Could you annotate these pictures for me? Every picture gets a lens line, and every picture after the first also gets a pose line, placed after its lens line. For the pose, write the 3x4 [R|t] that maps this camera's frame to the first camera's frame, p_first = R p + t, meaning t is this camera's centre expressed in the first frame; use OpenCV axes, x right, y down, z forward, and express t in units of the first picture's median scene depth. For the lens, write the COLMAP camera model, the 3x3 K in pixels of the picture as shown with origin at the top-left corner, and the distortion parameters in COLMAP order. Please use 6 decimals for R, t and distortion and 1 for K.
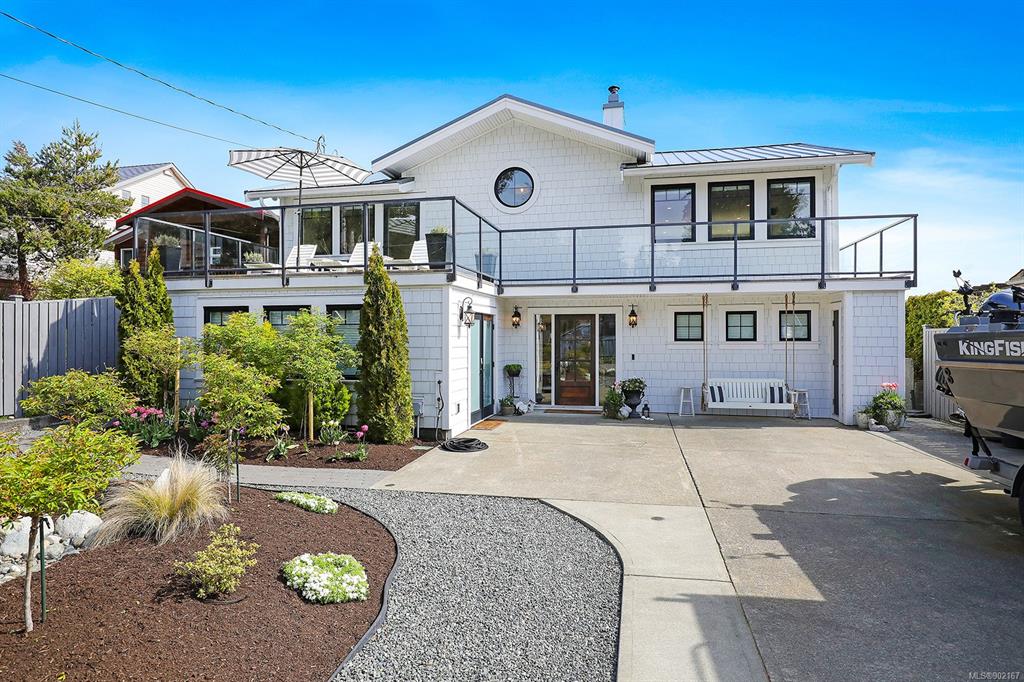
lens RADIAL K [[575.3, 0, 492.6], [0, 575.3, 348.5], [0, 0, 1]] dist [-0.003248, -0.002015]
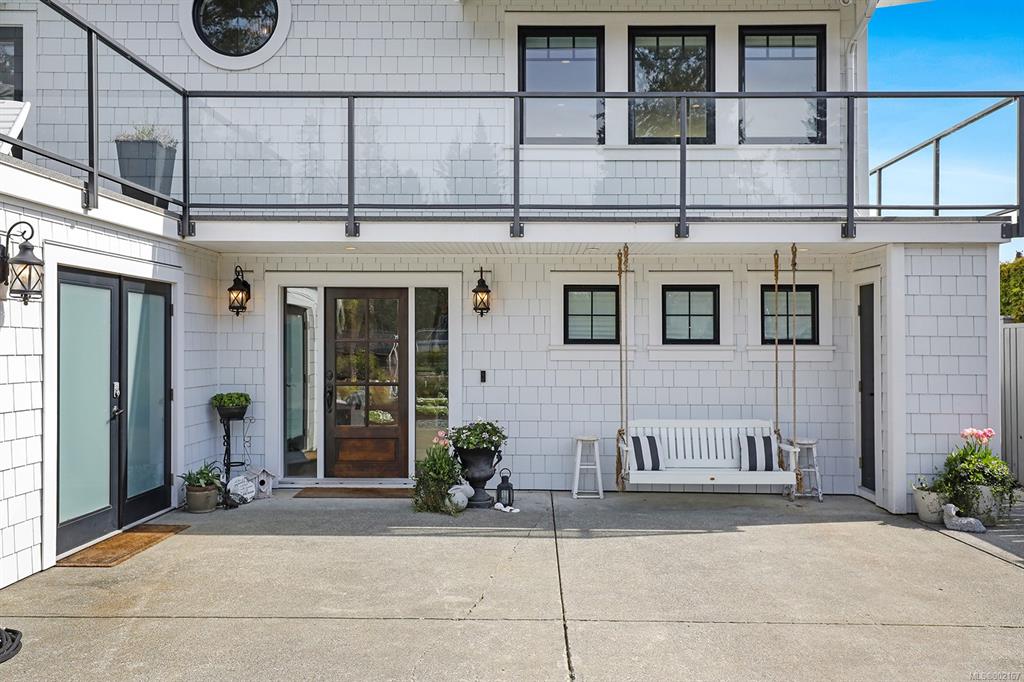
lens RADIAL K [[832.0, 0, 512.9], [0, 832.0, 343.2], [0, 0, 1]] dist [0.031011, 0.002317]
pose [[0.974807, 0.004684, 0.223001, 0.120711], [-0.000683, 0.999837, -0.018019, -0.000667], [-0.223049, 0.017413, 0.974652, 0.331251]]
